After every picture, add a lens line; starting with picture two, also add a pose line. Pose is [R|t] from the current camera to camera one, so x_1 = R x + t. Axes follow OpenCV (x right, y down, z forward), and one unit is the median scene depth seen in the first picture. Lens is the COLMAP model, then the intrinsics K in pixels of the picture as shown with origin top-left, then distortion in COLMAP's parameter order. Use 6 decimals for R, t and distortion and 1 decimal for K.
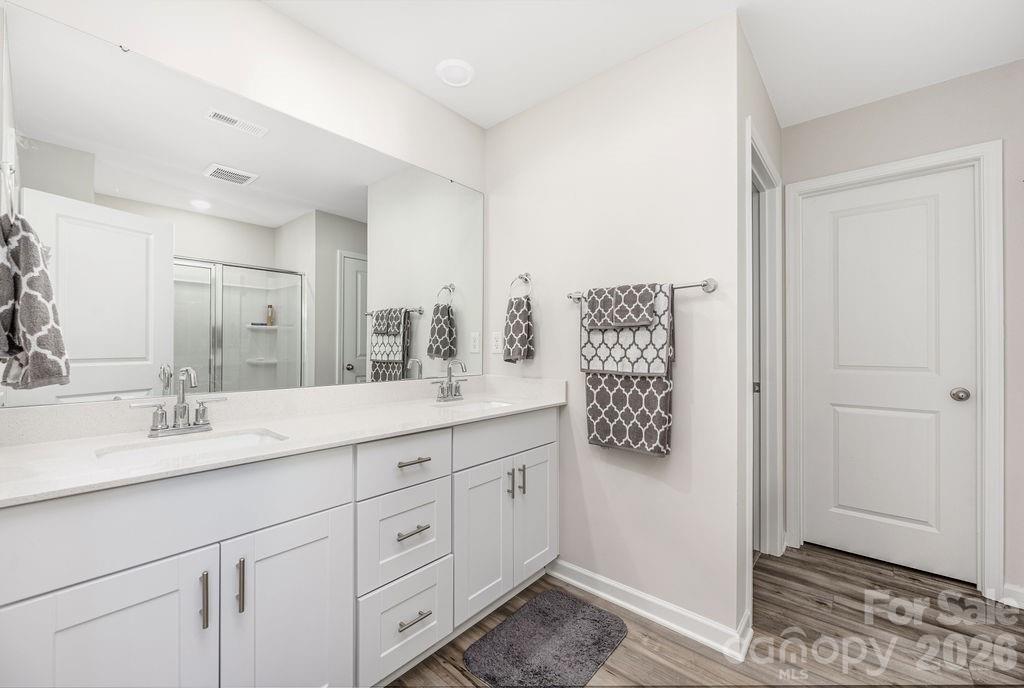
lens RADIAL K [[413.5, 0, 511.1], [0, 413.5, 343.5], [0, 0, 1]] dist [-0.003413, -0.000163]
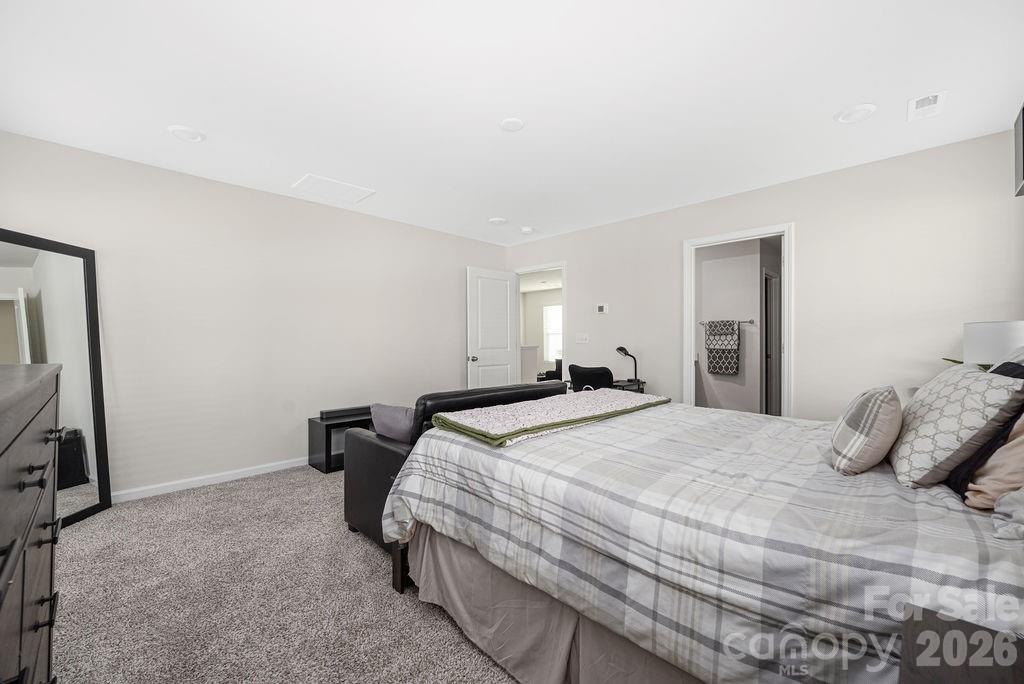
lens RADIAL K [[413.5, 0, 512.5], [0, 413.5, 342.5], [0, 0, 1]] dist [-0.003413, -0.000163]
pose [[0.998845, 0.001429, -0.048036, -1.152006], [-0.001453, 0.999999, -0.000461, 0.027202], [0.048036, 0.000530, 0.998845, -2.172125]]
